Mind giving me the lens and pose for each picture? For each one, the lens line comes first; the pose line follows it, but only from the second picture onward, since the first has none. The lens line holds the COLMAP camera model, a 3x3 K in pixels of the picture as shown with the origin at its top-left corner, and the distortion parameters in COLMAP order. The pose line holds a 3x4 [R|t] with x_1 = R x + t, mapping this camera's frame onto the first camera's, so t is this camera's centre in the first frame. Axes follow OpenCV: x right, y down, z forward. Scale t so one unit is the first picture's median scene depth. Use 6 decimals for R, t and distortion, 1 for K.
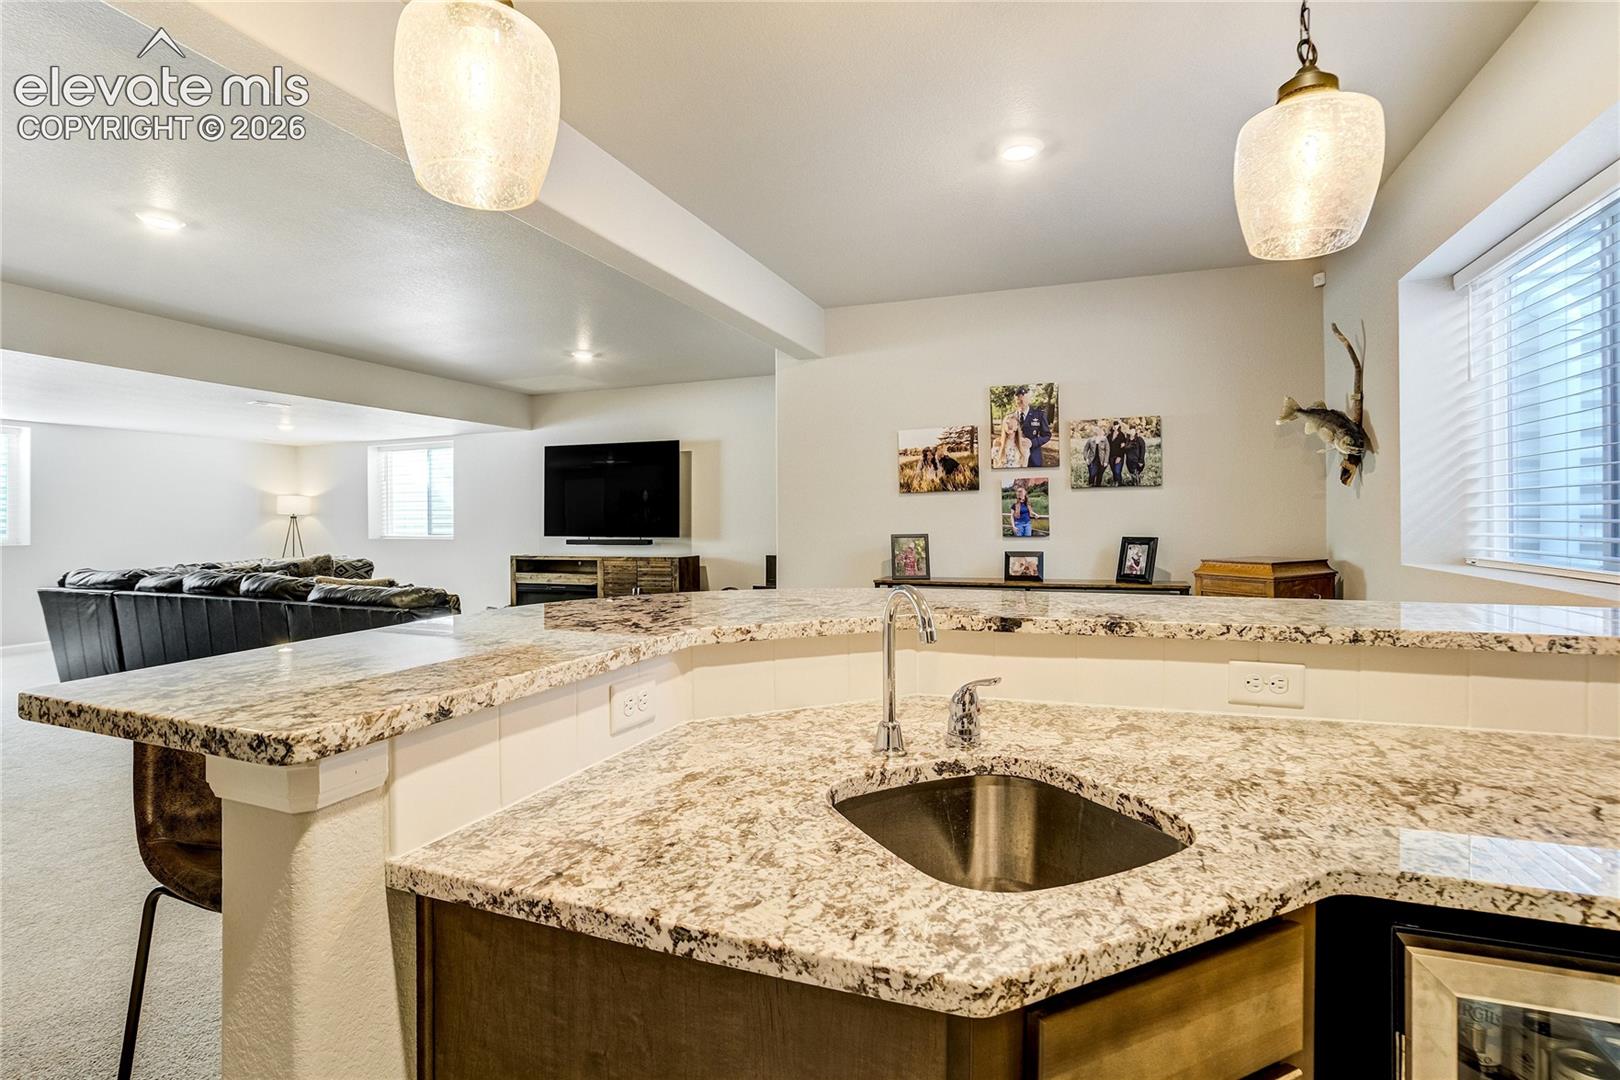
lens RADIAL K [[757.8, 0, 814.0], [0, 757.8, 523.2], [0, 0, 1]] dist [0.000918, 0.000271]
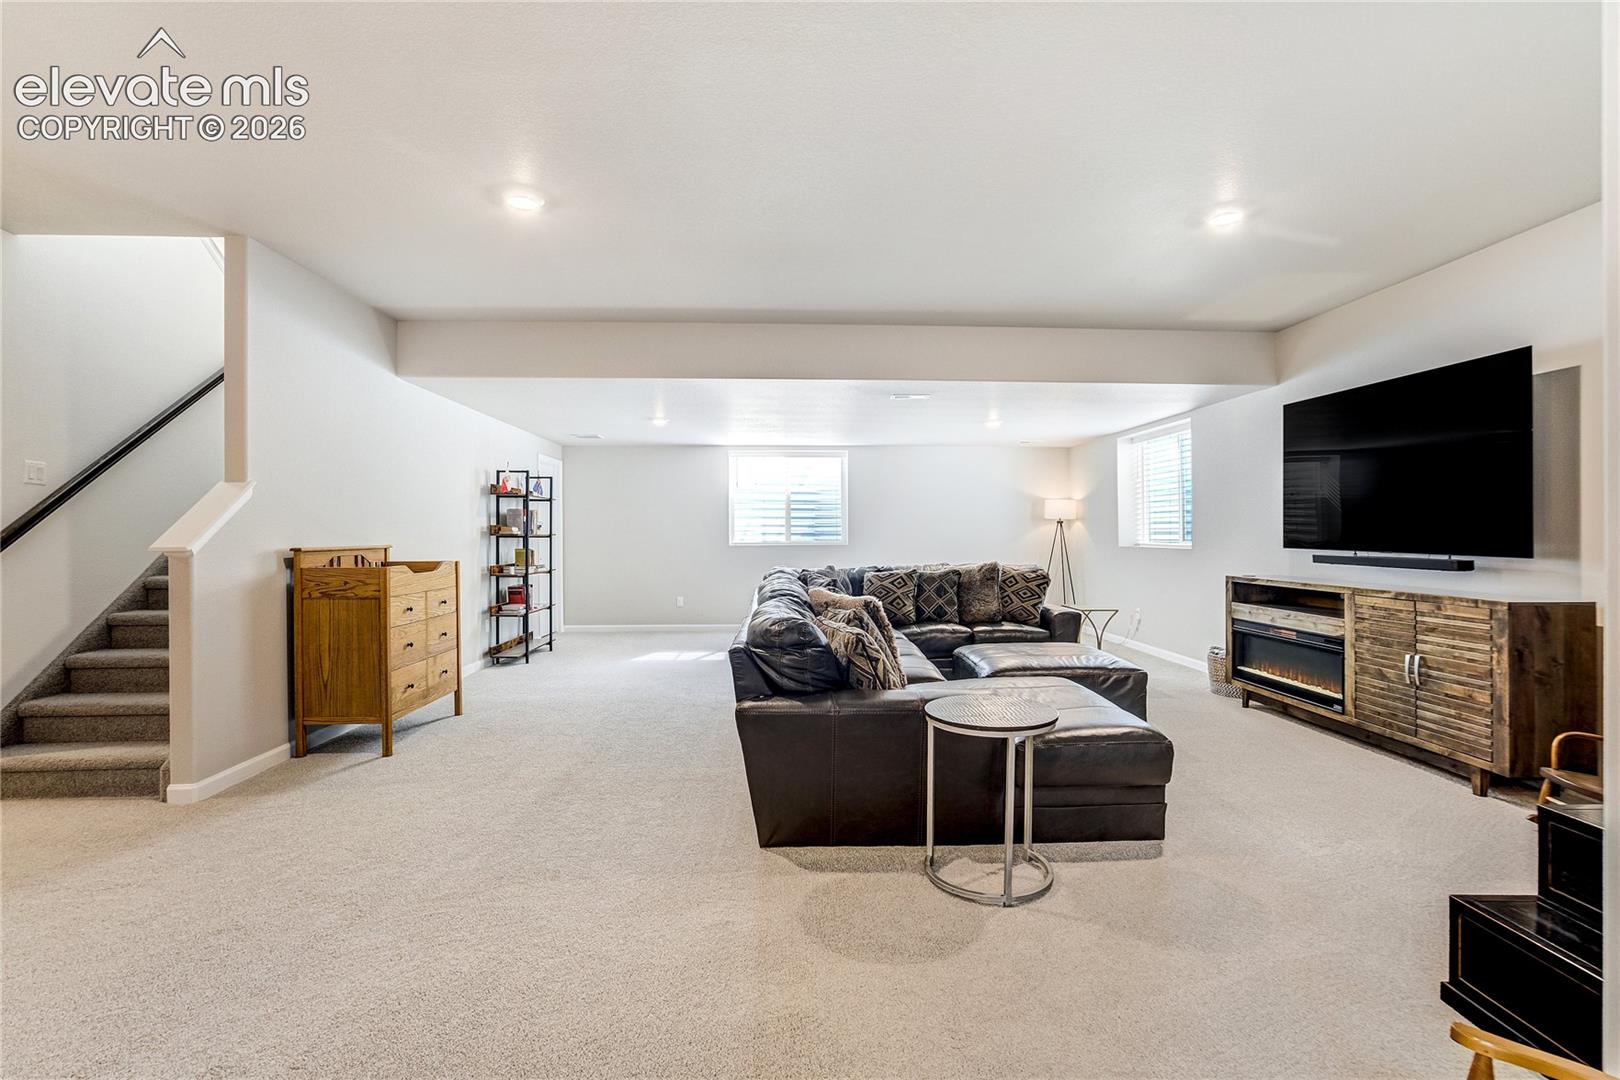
lens RADIAL K [[757.8, 0, 814.0], [0, 757.8, 523.2], [0, 0, 1]] dist [0.000918, 0.000271]
pose [[0.410831, -0.003957, -0.911703, 0.060969], [-0.006027, 0.999957, -0.007056, 0.003537], [0.911692, 0.008393, 0.410789, 0.414336]]
